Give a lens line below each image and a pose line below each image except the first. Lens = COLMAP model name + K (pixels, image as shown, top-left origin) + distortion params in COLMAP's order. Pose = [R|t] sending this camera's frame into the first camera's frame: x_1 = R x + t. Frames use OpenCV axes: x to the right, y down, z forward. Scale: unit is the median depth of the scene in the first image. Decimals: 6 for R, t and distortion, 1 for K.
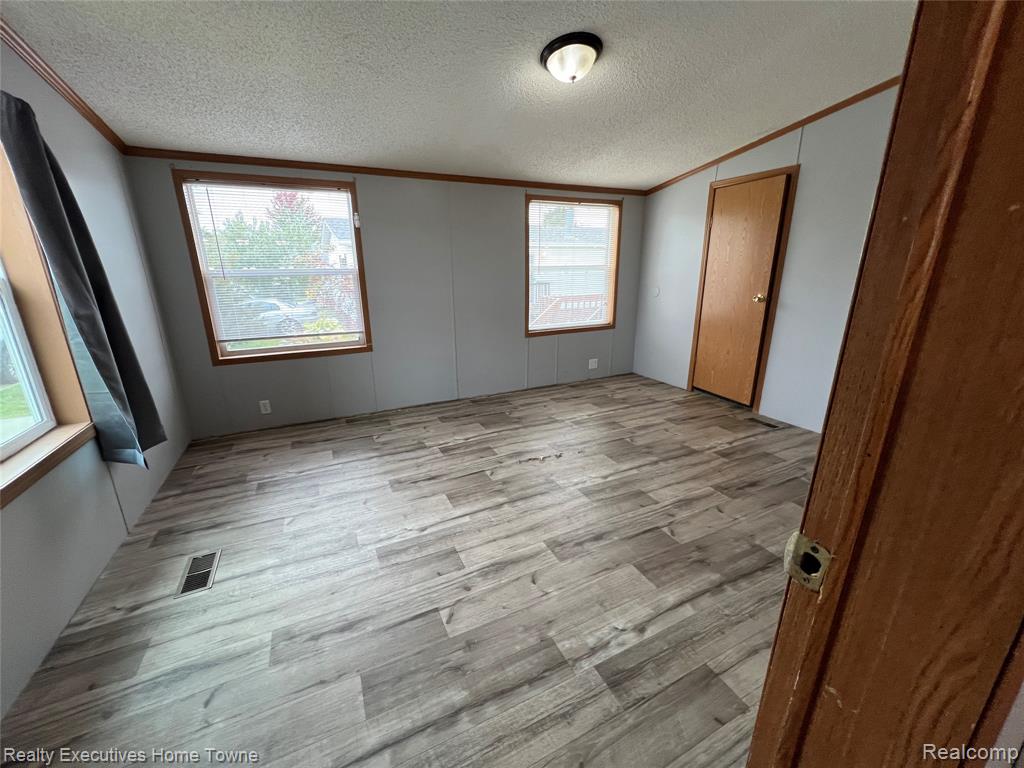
lens RADIAL K [[408.9, 0, 512.0], [0, 408.9, 384.0], [0, 0, 1]] dist [0.000071, 0.000419]
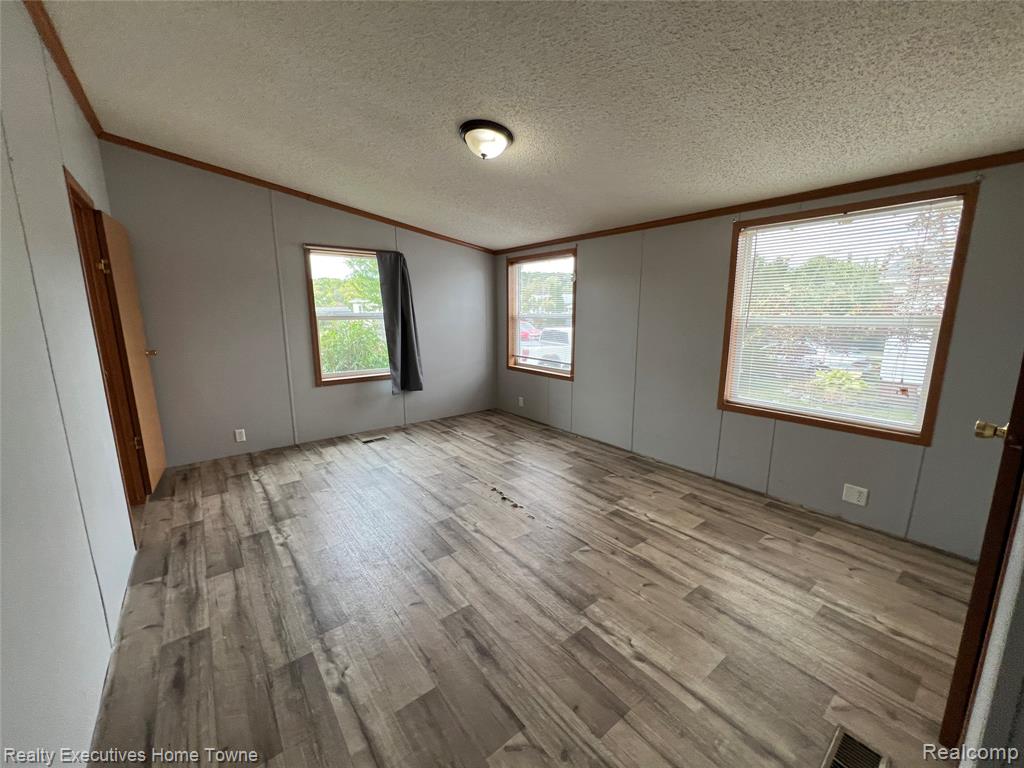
lens RADIAL K [[408.9, 0, 512.0], [0, 408.9, 384.0], [0, 0, 1]] dist [0.000071, 0.000419]
pose [[0.209219, 0.183708, -0.960458, 0.872269], [-0.272916, 0.954136, 0.123049, -0.192492], [0.939012, 0.236380, 0.249760, 0.595220]]
